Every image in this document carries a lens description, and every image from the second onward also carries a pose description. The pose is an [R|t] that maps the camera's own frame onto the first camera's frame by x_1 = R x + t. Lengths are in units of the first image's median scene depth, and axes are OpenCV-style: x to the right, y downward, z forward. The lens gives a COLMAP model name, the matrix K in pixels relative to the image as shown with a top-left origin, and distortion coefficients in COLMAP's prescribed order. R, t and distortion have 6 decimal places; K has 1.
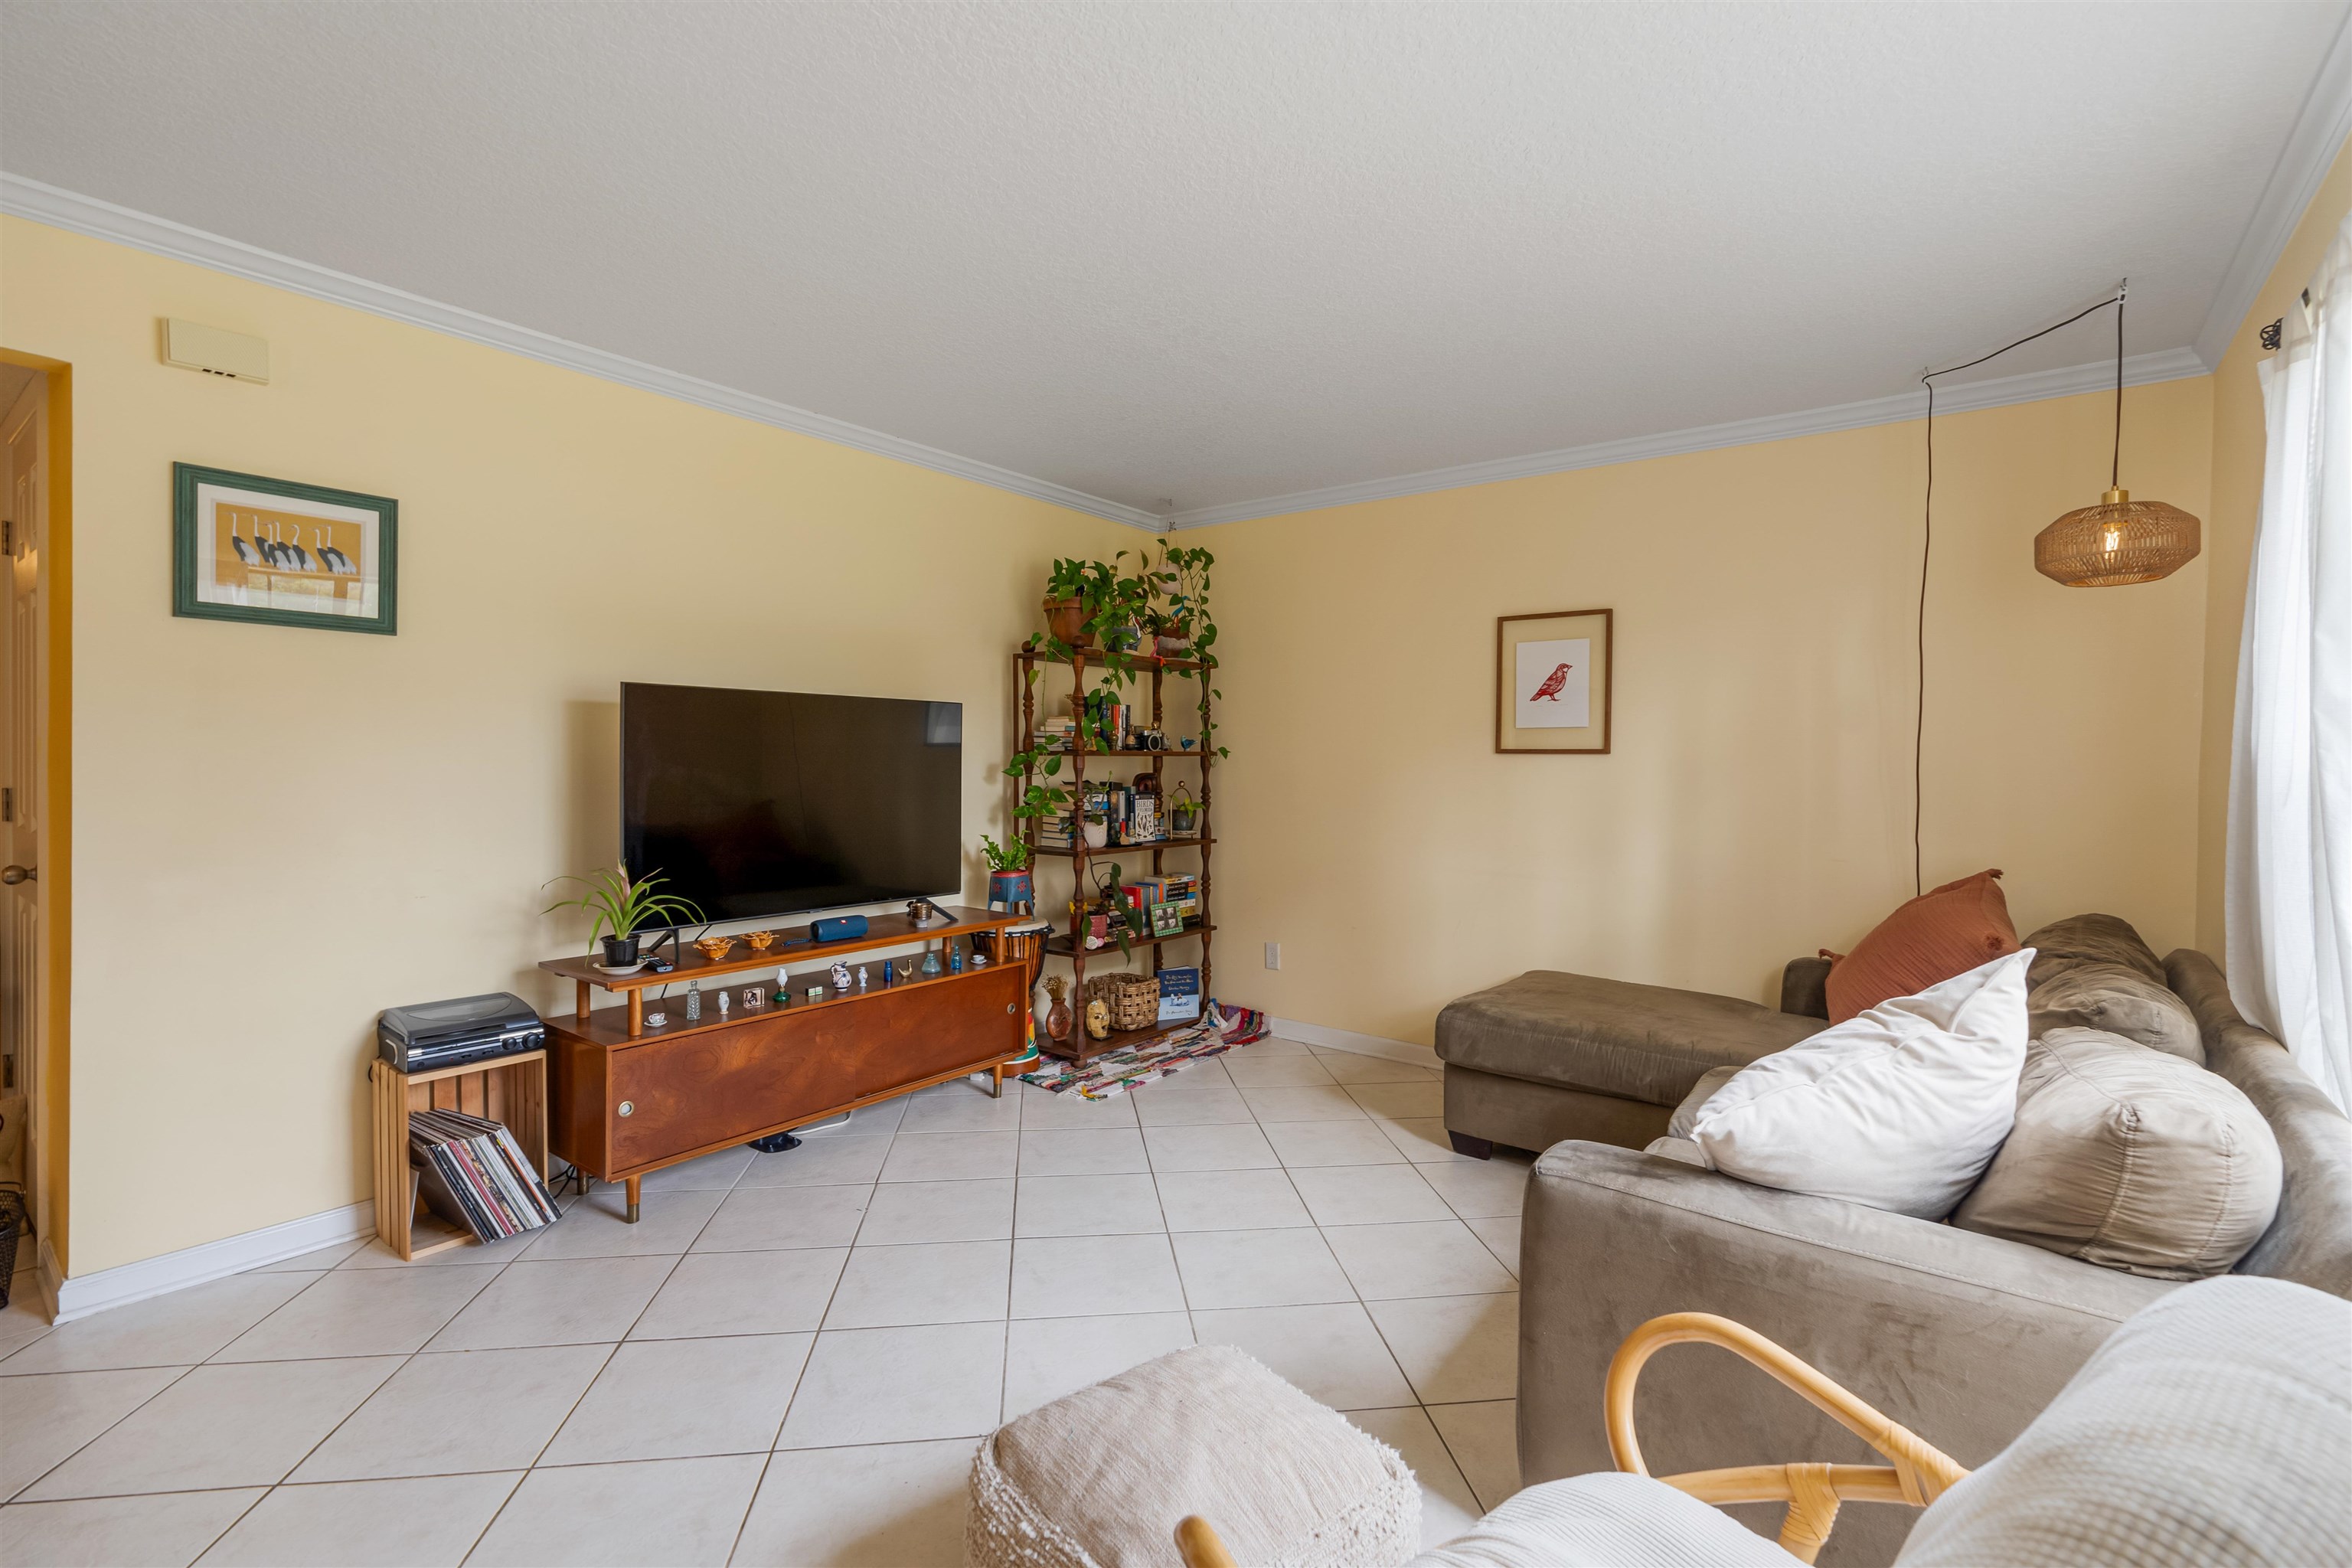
lens RADIAL K [[1066.0, 0, 1182.9], [0, 1066.0, 779.0], [0, 0, 1]] dist [-0.009488, -0.000113]
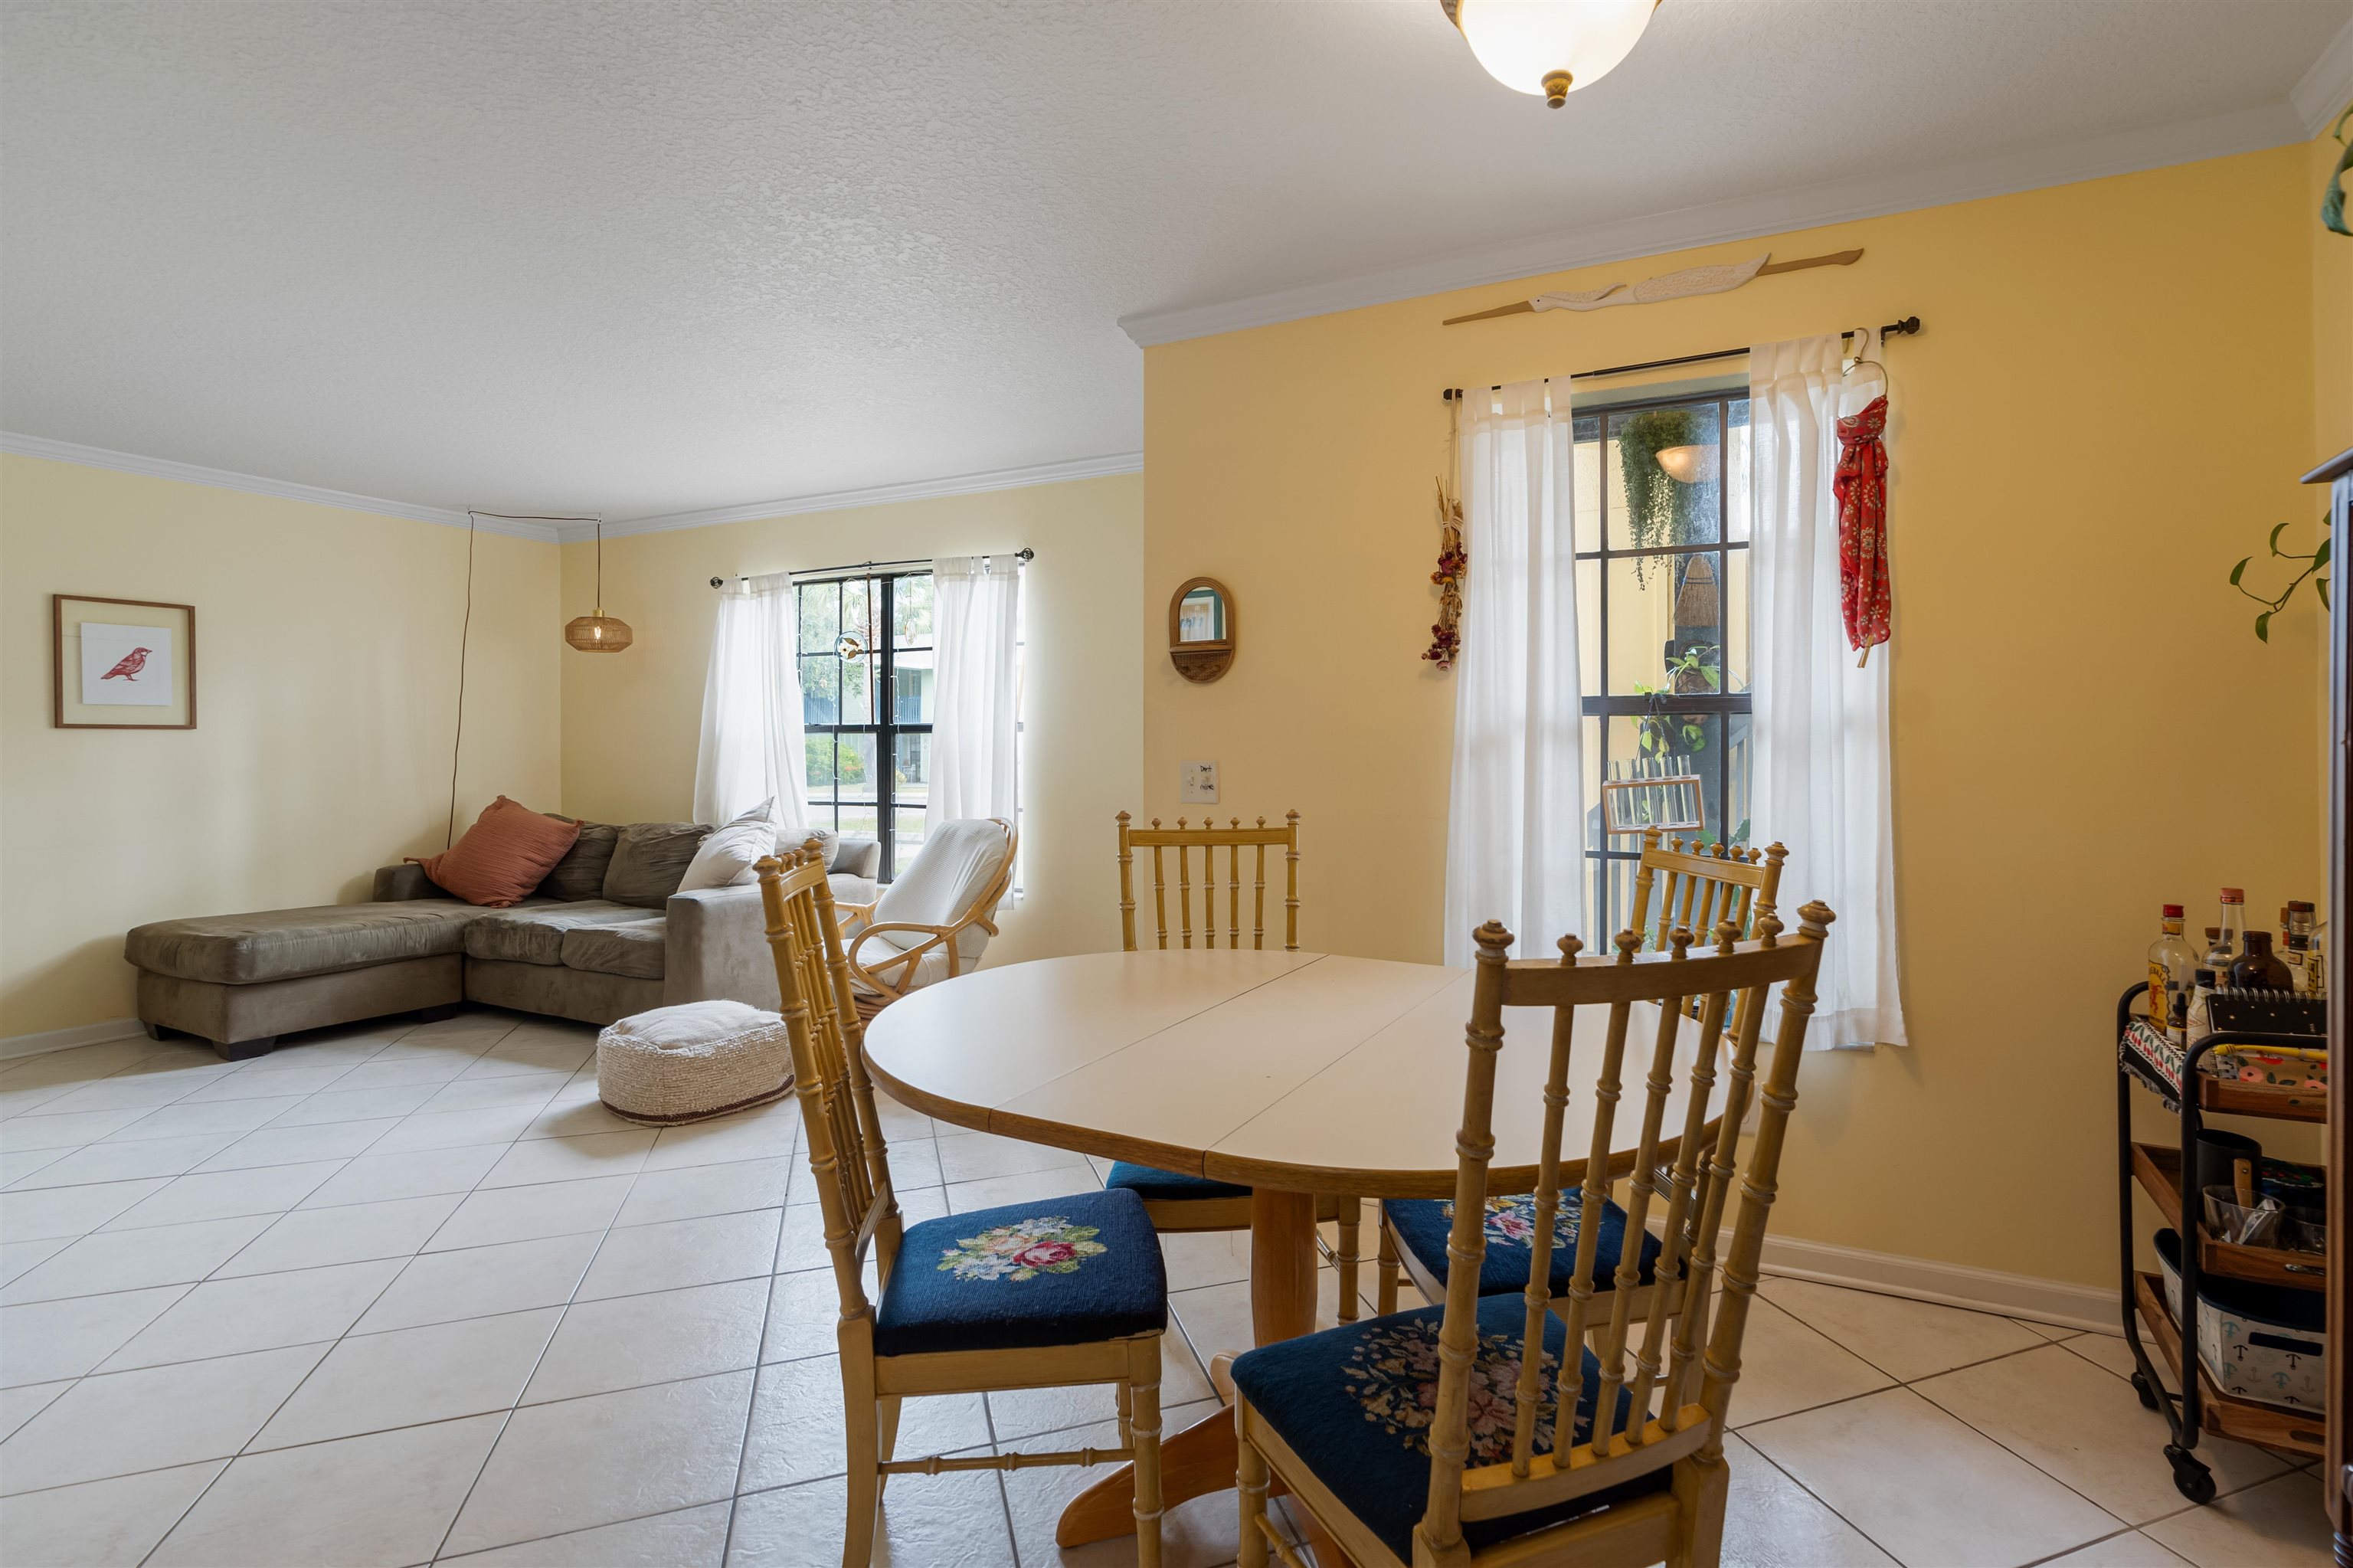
lens RADIAL K [[1126.2, 0, 1260.1], [0, 1126.2, 758.4], [0, 0, 1]] dist [-0.002679, 0.000893]
pose [[-0.212576, -0.019123, 0.976957, -1.046741], [0.017788, 0.999567, 0.023436, 0.000299], [-0.976983, 0.022360, -0.212144, 0.111143]]
